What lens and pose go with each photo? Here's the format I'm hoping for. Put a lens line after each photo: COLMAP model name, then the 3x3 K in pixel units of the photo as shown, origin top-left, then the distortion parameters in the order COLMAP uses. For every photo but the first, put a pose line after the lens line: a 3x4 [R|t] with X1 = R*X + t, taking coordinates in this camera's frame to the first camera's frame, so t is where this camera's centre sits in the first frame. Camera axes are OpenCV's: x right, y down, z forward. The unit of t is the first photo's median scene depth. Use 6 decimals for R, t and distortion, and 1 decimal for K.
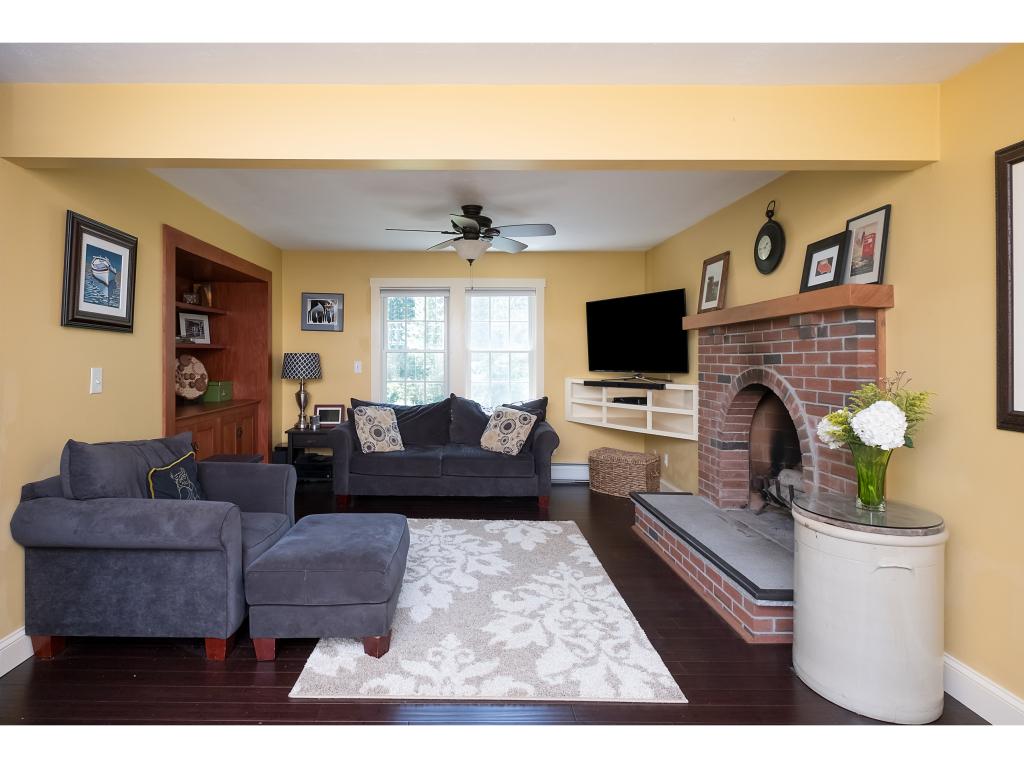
lens RADIAL K [[478.7, 0, 512.2], [0, 478.7, 362.5], [0, 0, 1]] dist [-0.000037, -0.000068]
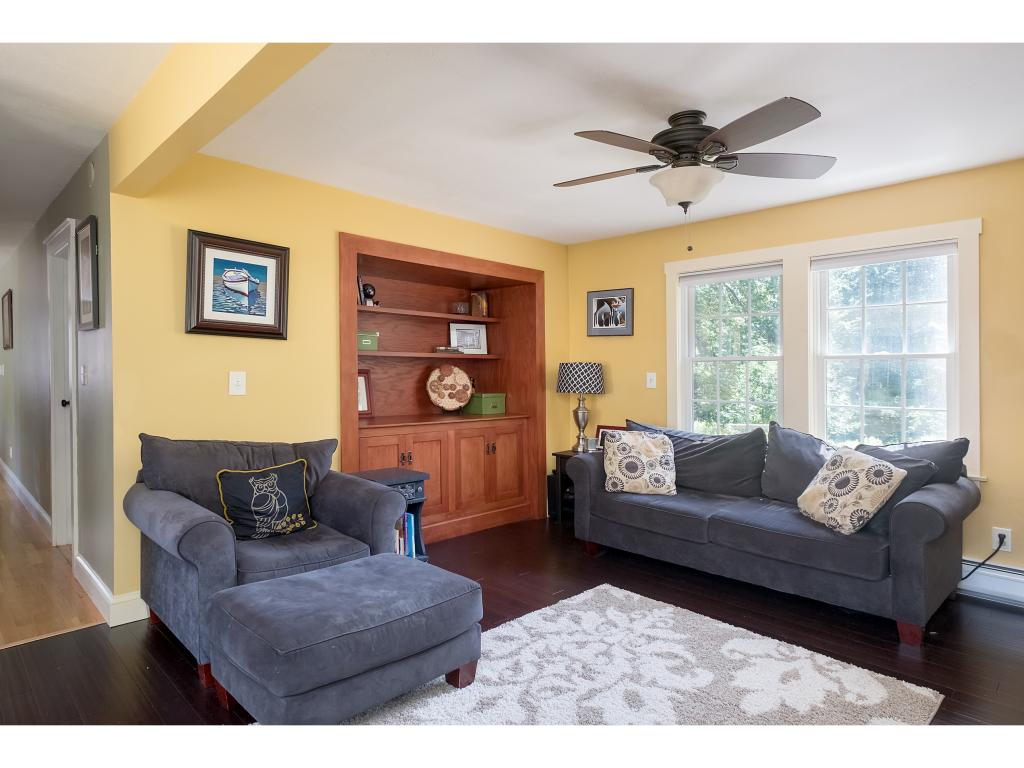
lens RADIAL K [[556.3, 0, 512.0], [0, 556.3, 384.0], [0, 0, 1]] dist [-0.001437, -0.000463]
pose [[0.686853, 0.008888, -0.726742, 0.238307], [-0.004817, 0.999959, 0.007676, 0.012887], [0.726781, -0.001771, 0.686867, 0.291669]]
